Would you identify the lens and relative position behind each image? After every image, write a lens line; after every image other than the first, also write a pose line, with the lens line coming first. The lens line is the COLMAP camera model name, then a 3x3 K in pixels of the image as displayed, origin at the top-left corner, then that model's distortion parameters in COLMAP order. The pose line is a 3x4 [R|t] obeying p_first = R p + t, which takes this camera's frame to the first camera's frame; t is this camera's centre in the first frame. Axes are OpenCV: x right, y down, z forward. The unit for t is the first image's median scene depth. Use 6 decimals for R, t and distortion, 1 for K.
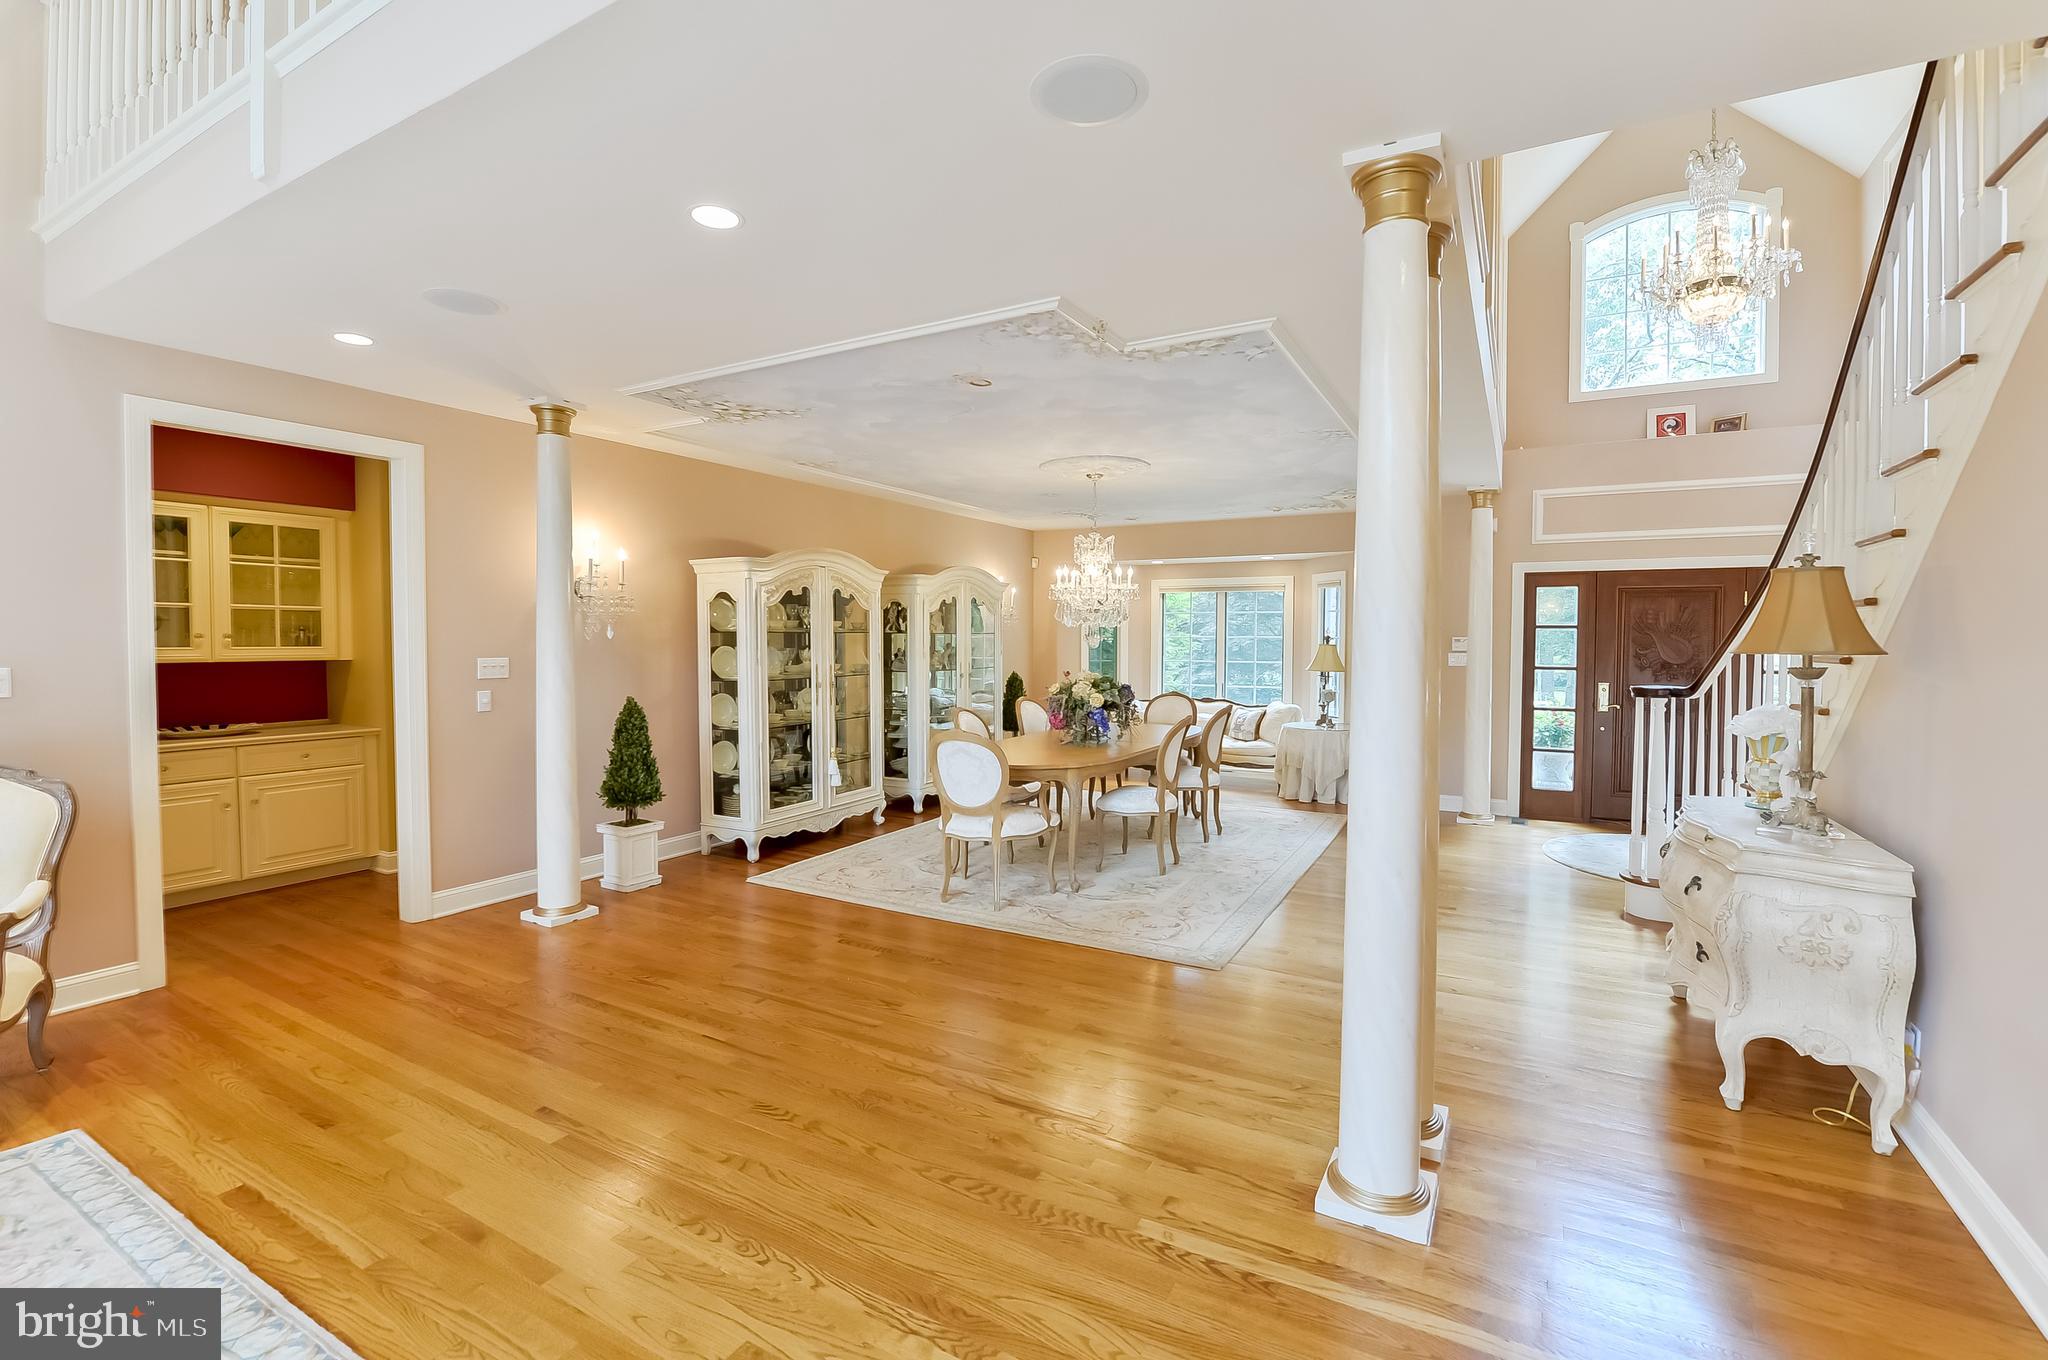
lens RADIAL K [[831.4, 0, 913.7], [0, 831.4, 666.2], [0, 0, 1]] dist [-0.013279, -0.000066]
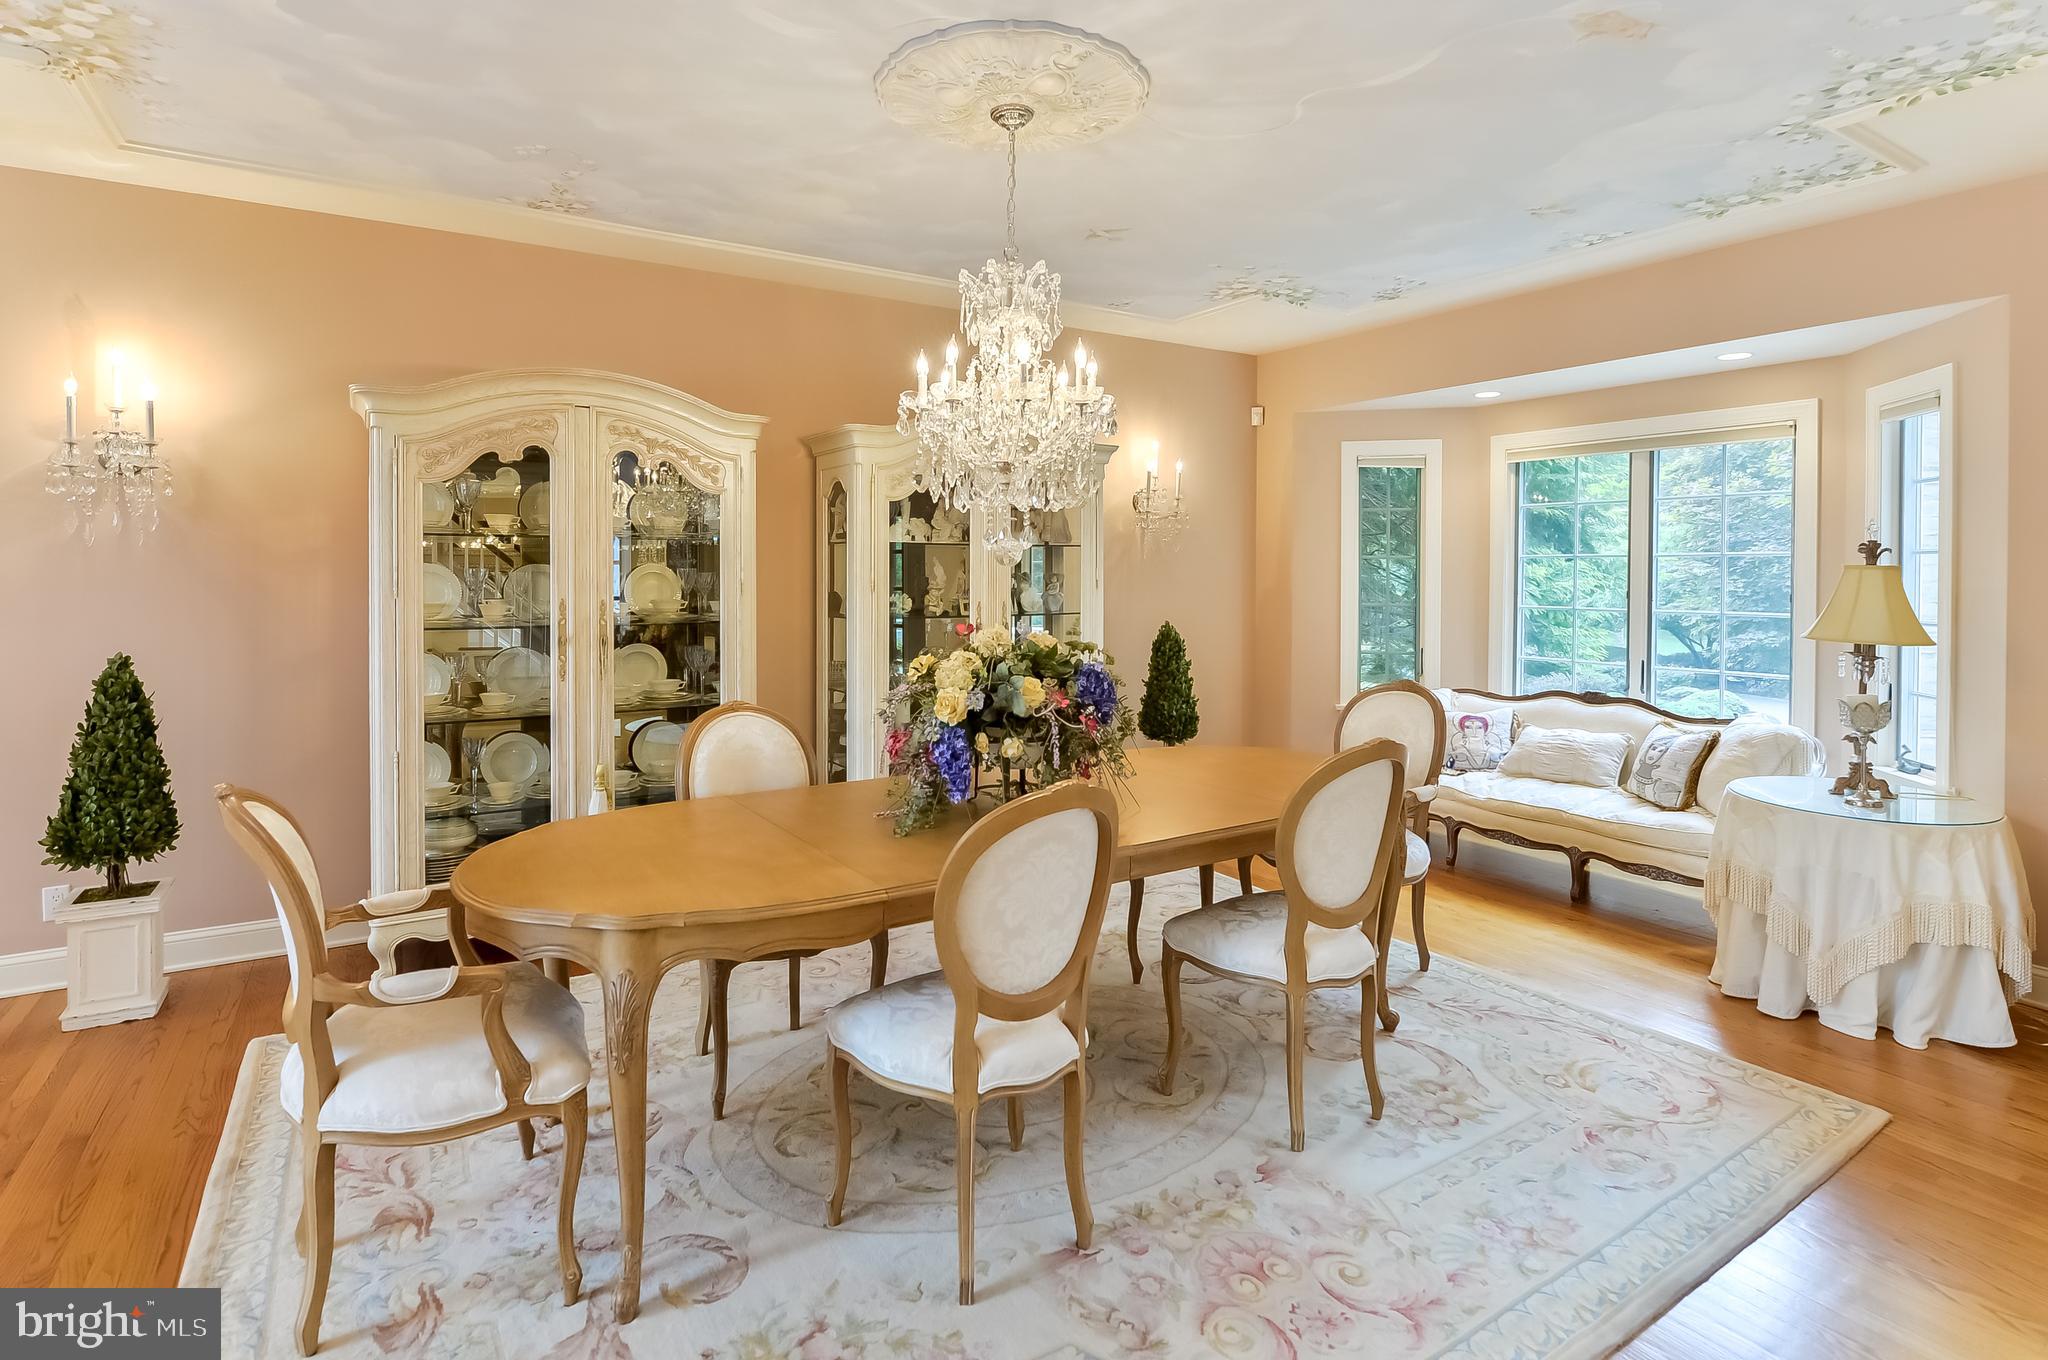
lens RADIAL K [[1062.8, 0, 954.7], [0, 1062.8, 583.8], [0, 0, 1]] dist [-0.006665, -0.001385]
pose [[0.928028, 0.008944, -0.372403, 0.376604], [-0.017974, 0.999622, -0.020784, -0.002628], [0.372077, 0.025982, 0.927838, 0.542159]]
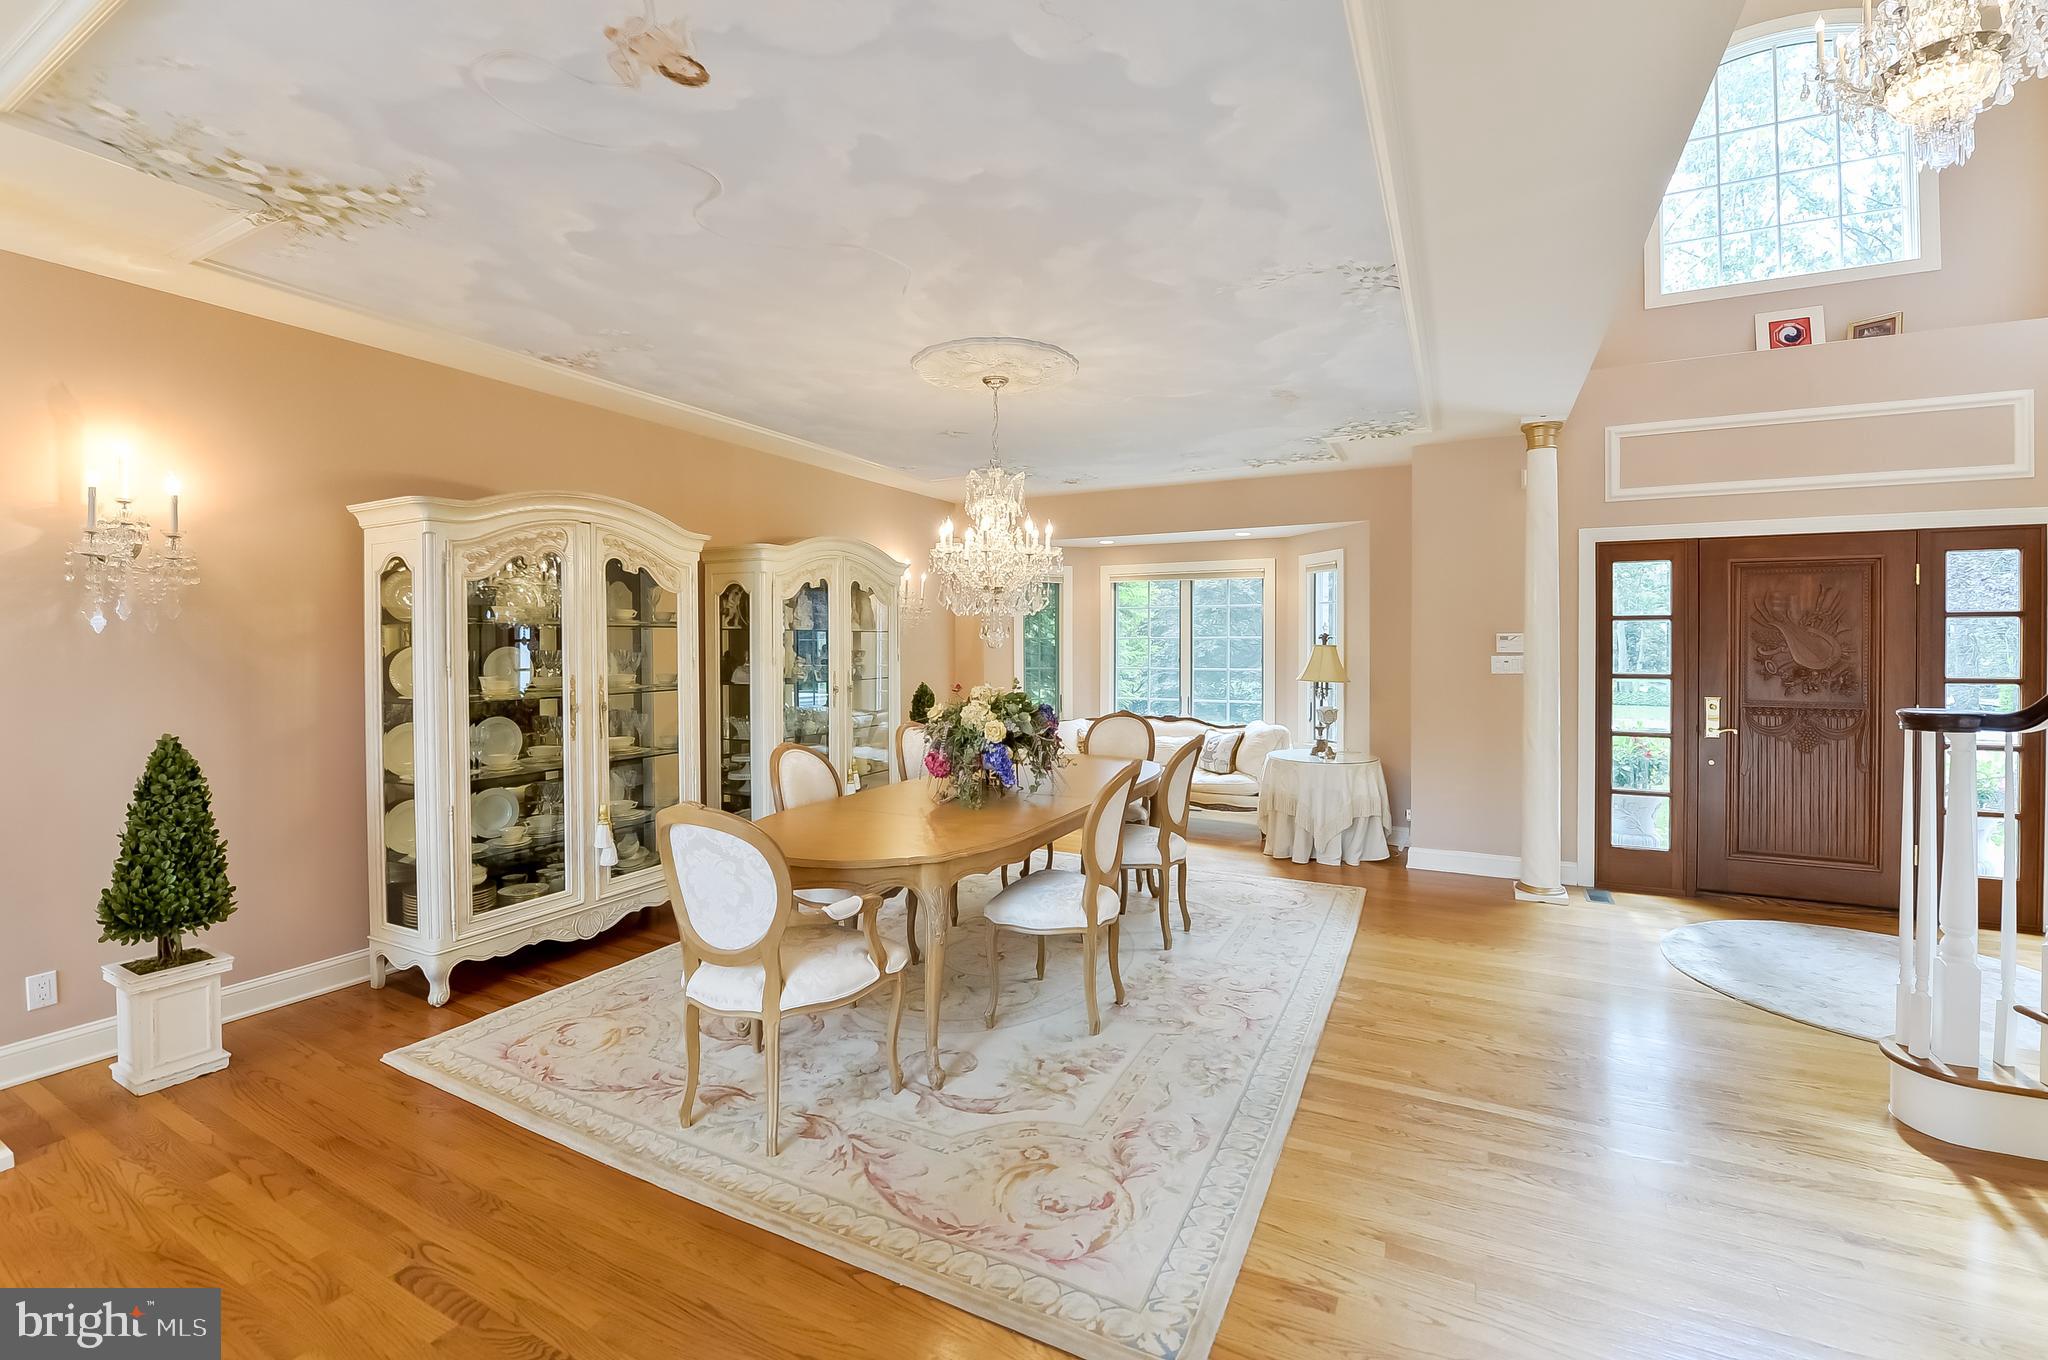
lens RADIAL K [[861.4, 0, 994.3], [0, 861.4, 650.8], [0, 0, 1]] dist [-0.017720, -0.000309]
pose [[0.990732, -0.000263, 0.135833, 0.126937], [0.004062, 0.999608, -0.027692, -0.001539], [-0.135772, 0.027987, 0.990345, 0.345881]]
